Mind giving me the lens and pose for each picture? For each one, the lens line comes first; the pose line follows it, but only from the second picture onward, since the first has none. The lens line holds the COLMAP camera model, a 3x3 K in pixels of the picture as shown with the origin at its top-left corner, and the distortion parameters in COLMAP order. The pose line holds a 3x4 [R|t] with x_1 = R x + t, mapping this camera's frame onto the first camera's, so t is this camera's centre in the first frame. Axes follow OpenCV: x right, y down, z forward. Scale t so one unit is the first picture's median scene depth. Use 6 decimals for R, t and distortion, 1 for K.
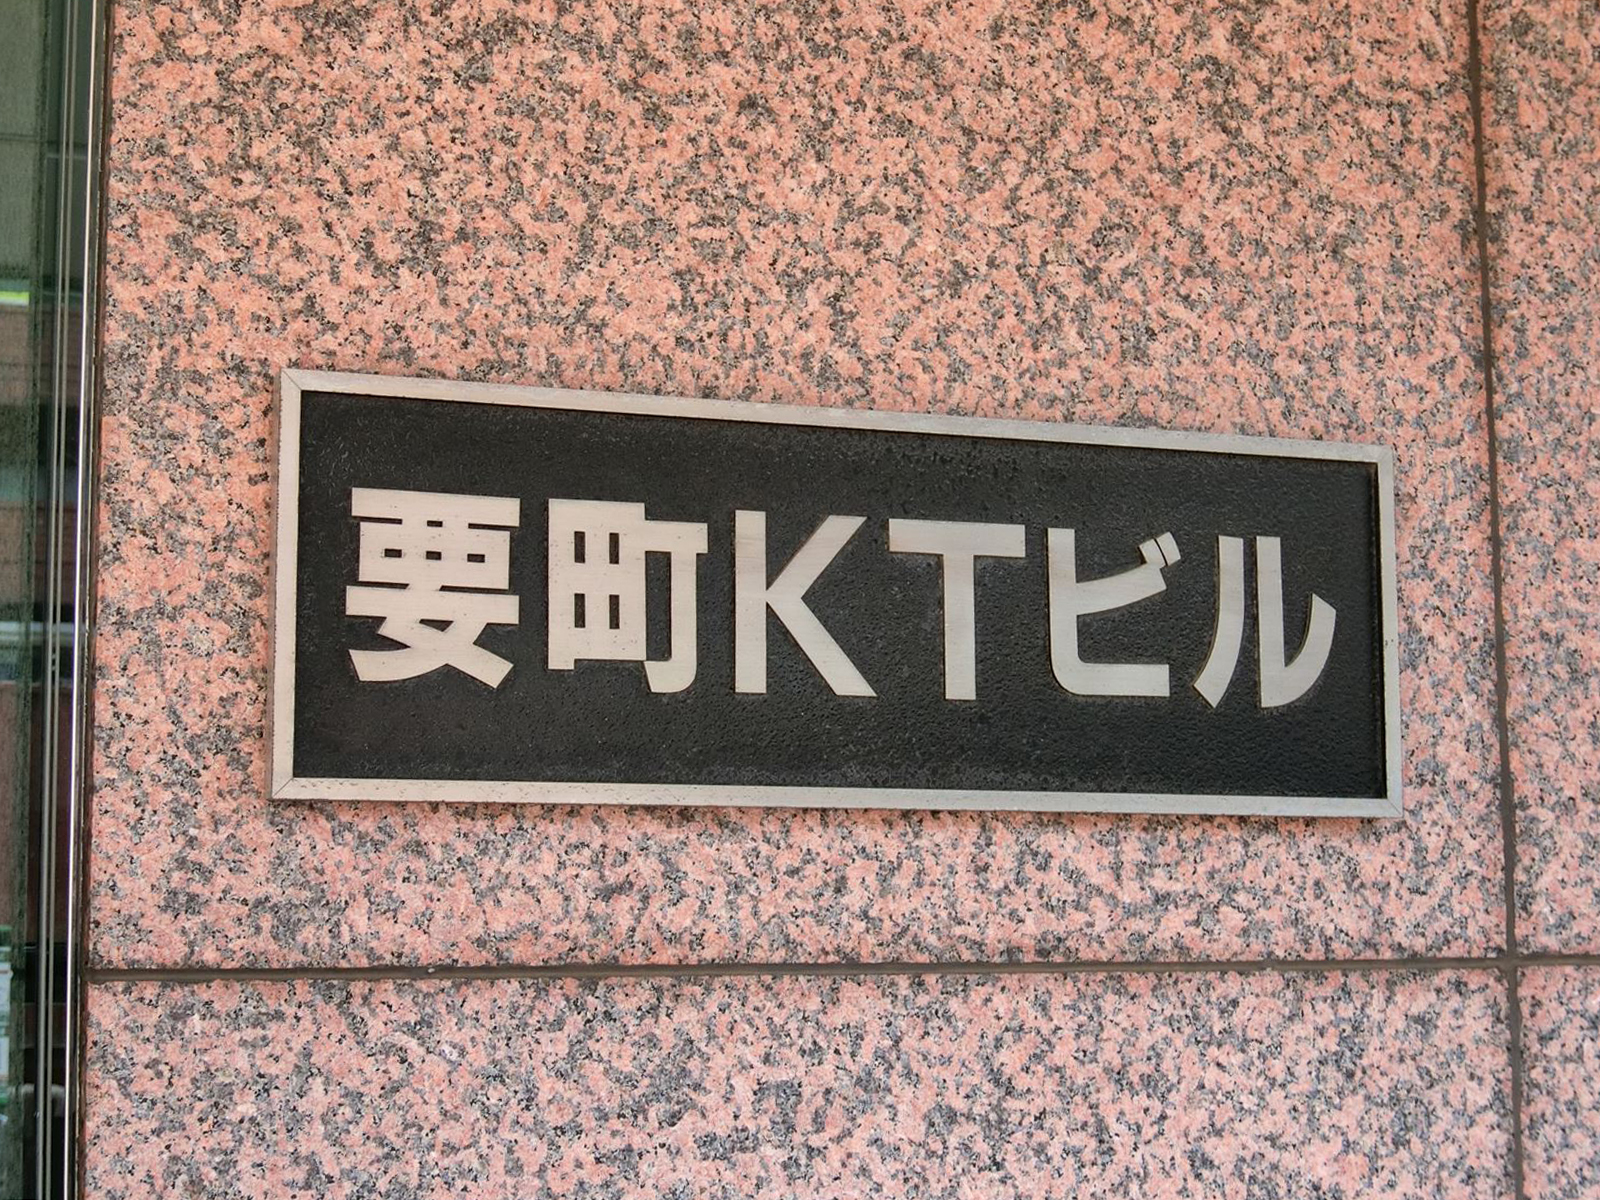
lens RADIAL K [[2795.6, 0, 800.0], [0, 2795.6, 599.9], [0, 0, 1]] dist [-0.046995, 0.000000]
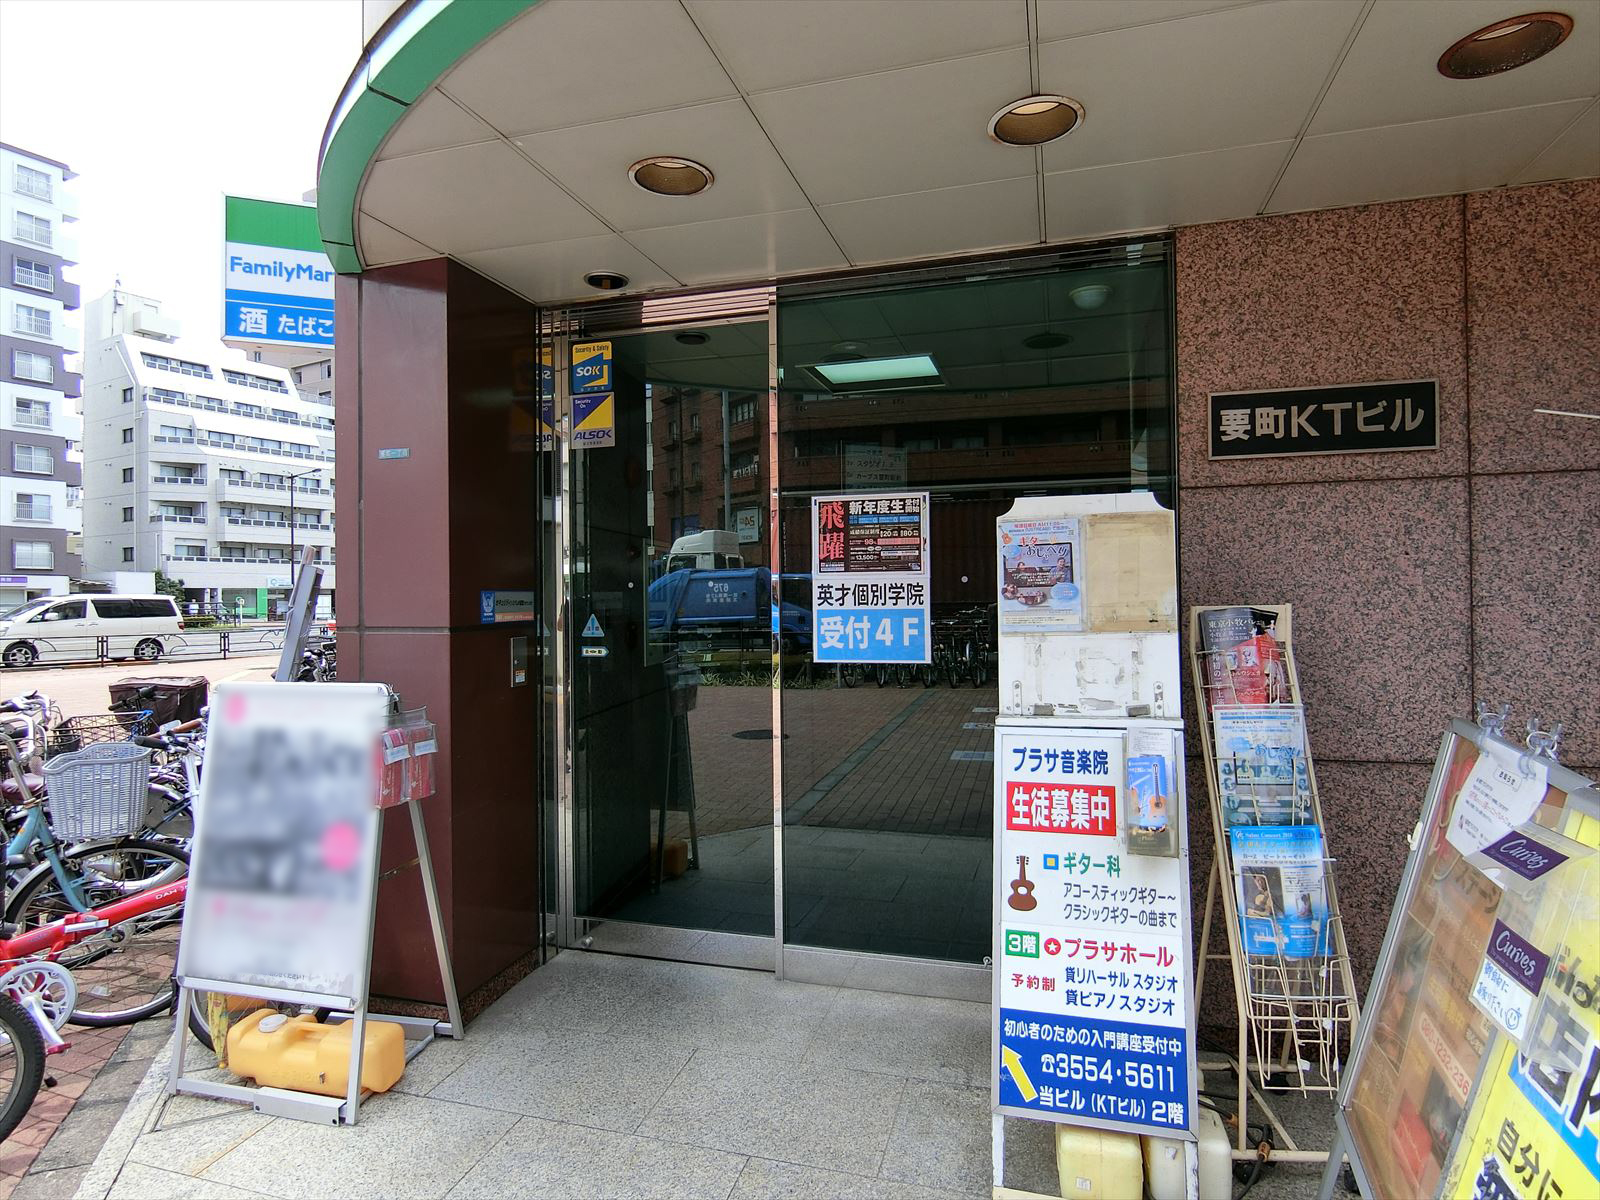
lens RADIAL K [[889.1, 0, 800.4], [0, 889.1, 591.2], [0, 0, 1]] dist [-0.005294, -0.001628]
pose [[0.795755, -0.003937, -0.605606, 0.276315], [0.084598, 0.990897, 0.104718, 0.068893], [0.599681, -0.134563, 0.788844, -1.124631]]
